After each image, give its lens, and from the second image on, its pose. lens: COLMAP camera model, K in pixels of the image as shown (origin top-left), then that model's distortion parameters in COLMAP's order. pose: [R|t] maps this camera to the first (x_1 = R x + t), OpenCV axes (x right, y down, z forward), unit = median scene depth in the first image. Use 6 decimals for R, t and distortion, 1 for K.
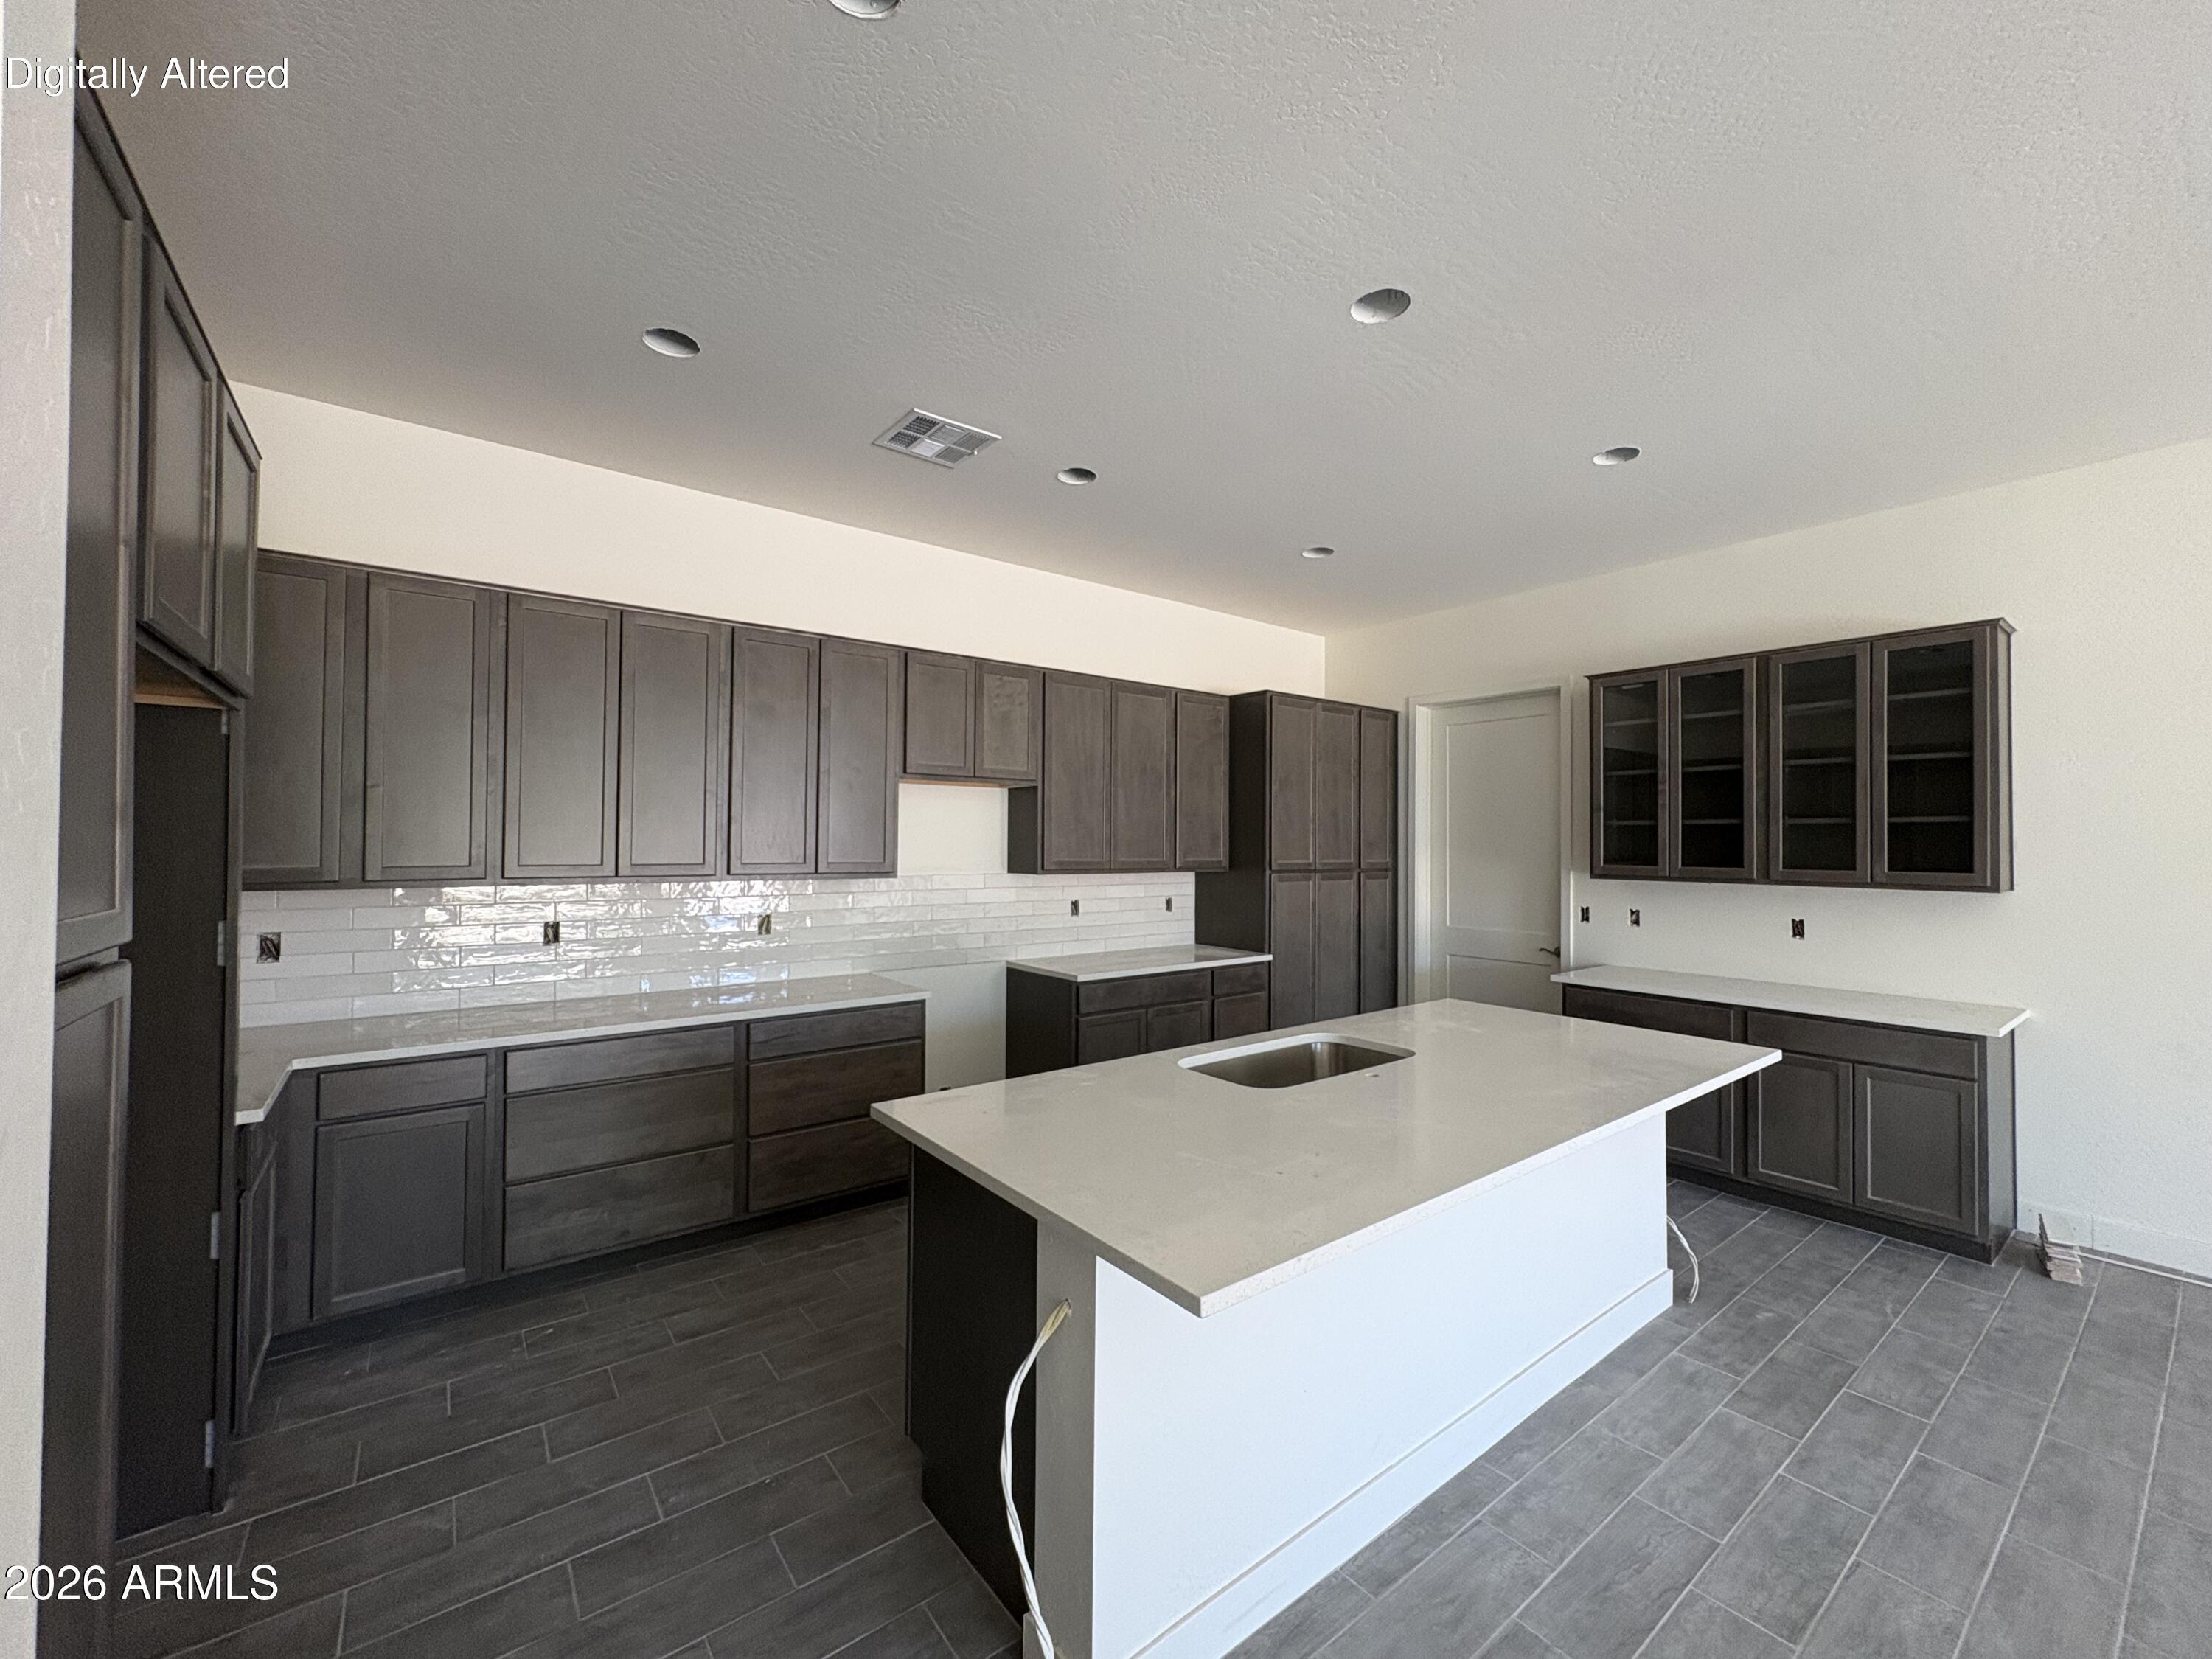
lens RADIAL K [[884.3, 0, 1106.0], [0, 884.3, 829.5], [0, 0, 1]] dist [0.000366, -0.000624]
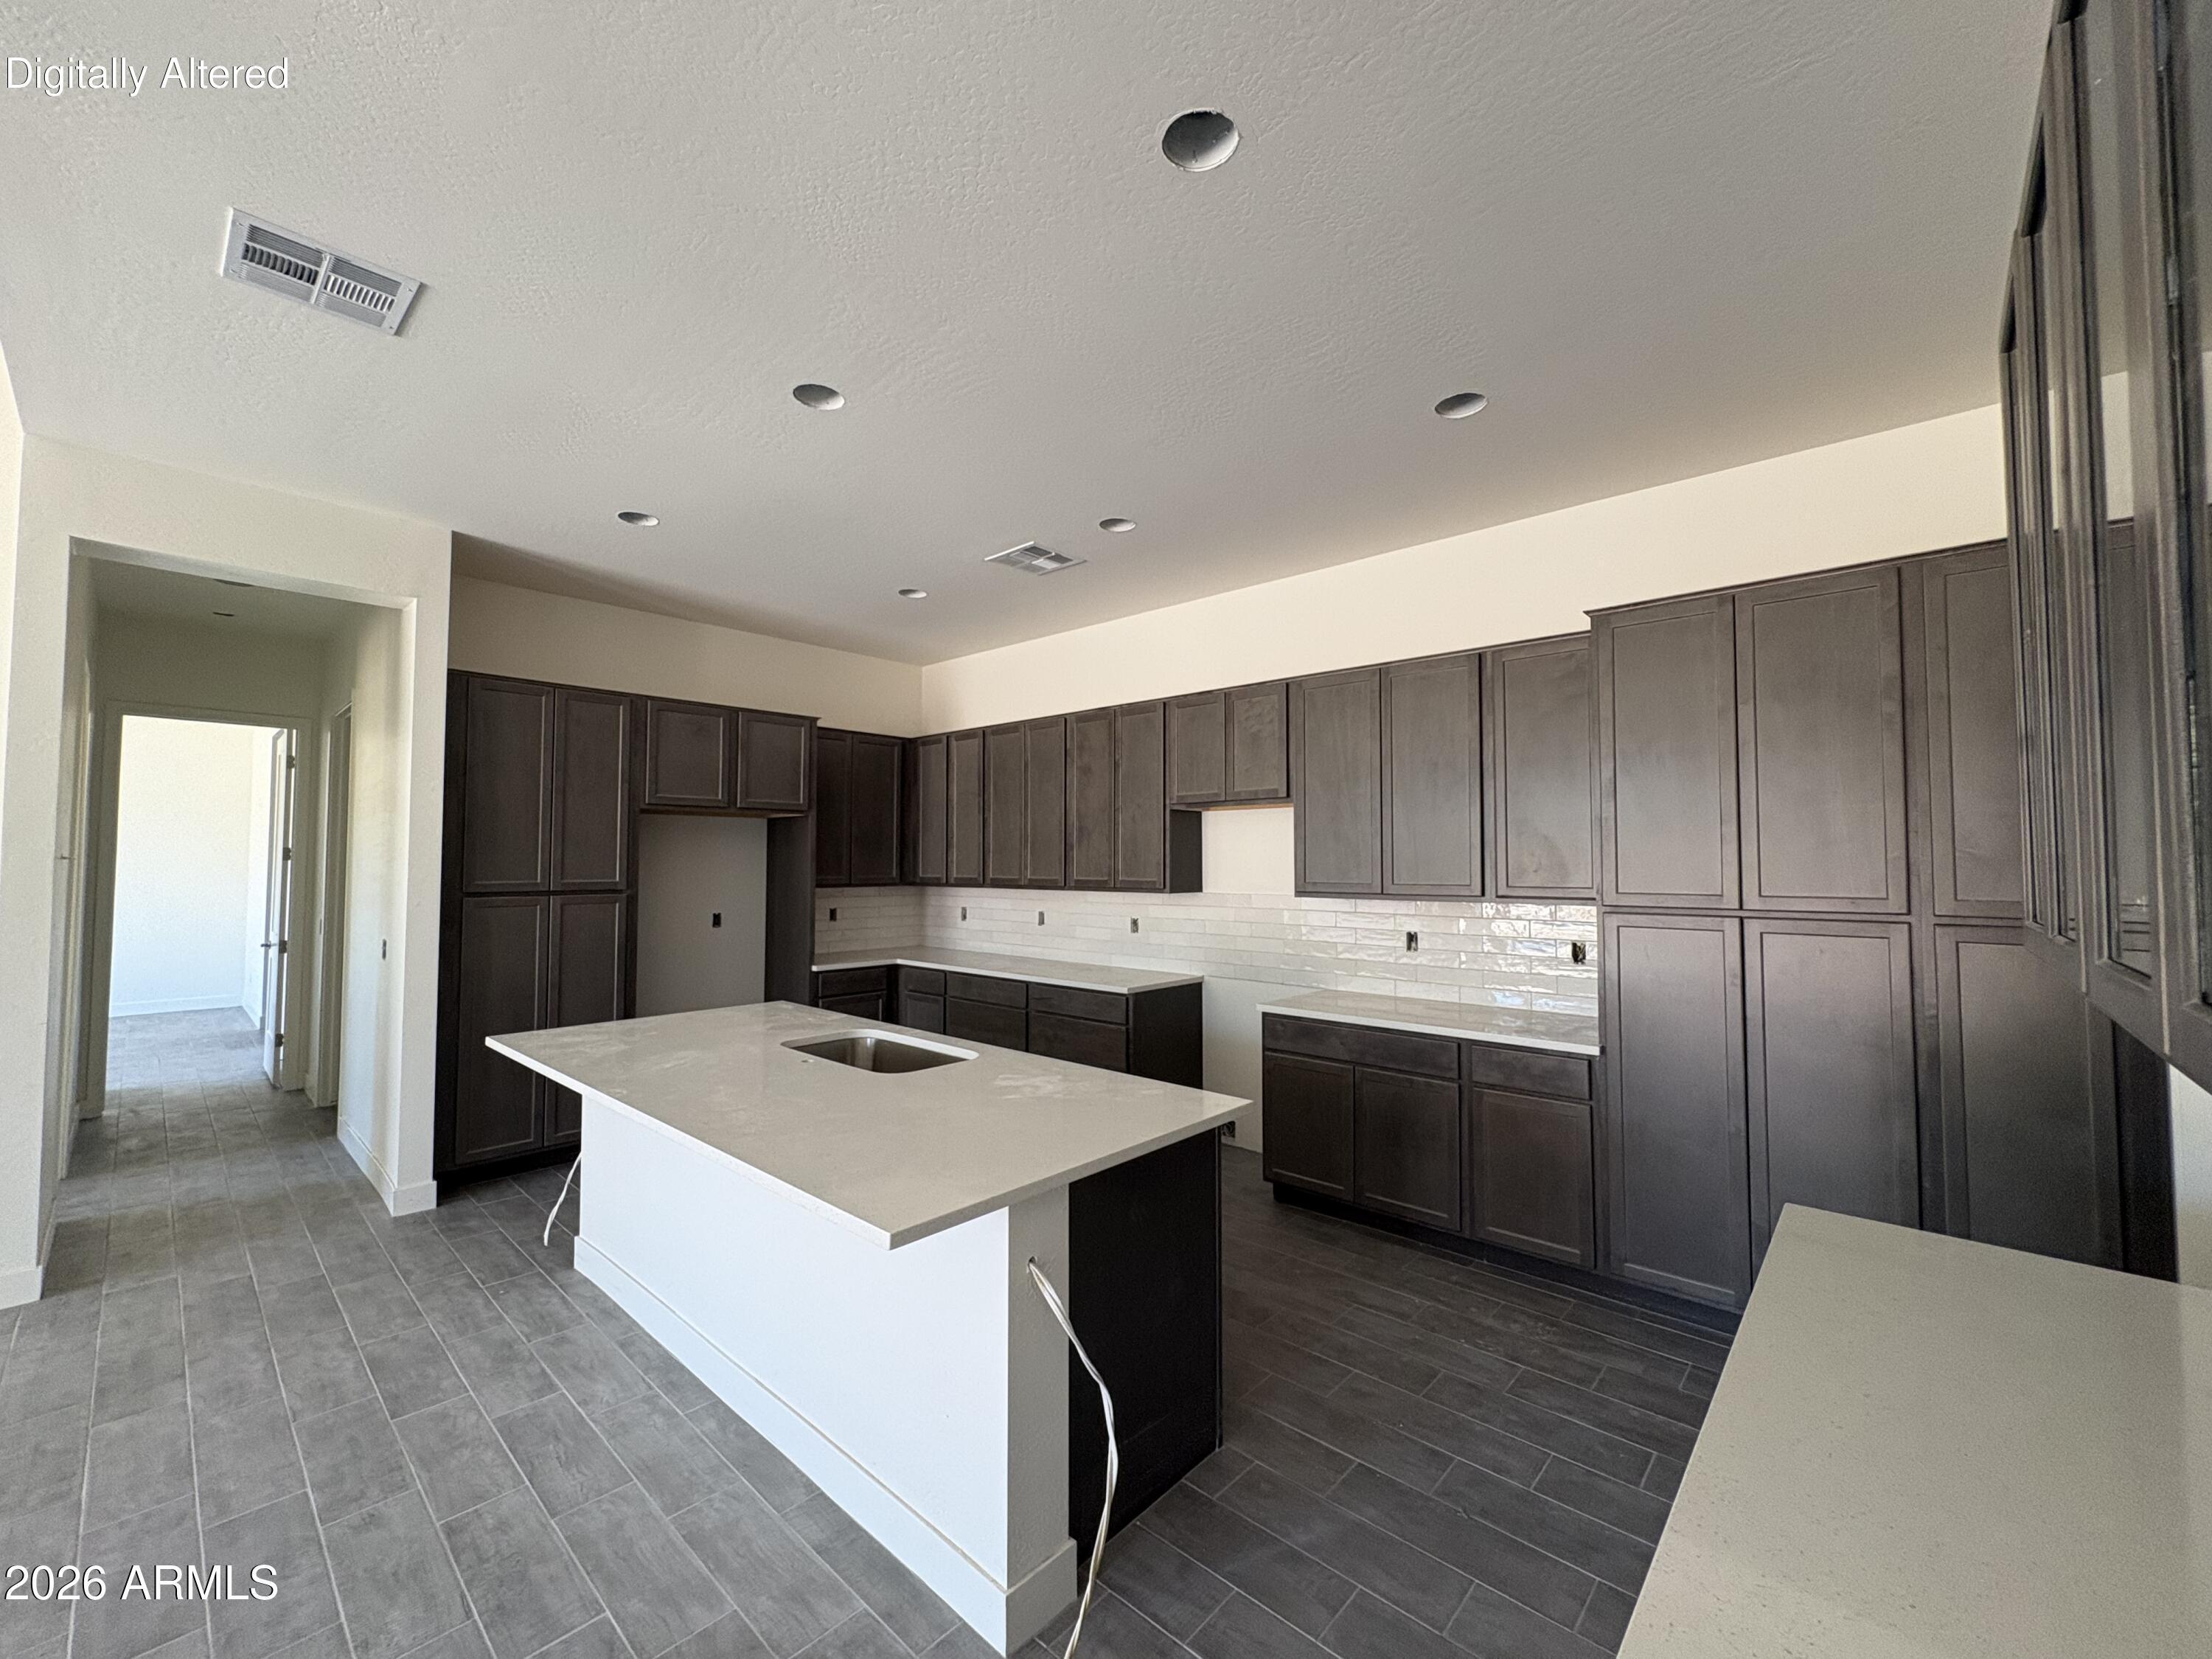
lens RADIAL K [[884.3, 0, 1106.0], [0, 884.3, 829.5], [0, 0, 1]] dist [0.000366, -0.000624]
pose [[0.173795, -0.043954, -0.983800, 1.118534], [0.014340, 0.999010, -0.042101, 0.022236], [0.984677, -0.006791, 0.174253, 0.872997]]
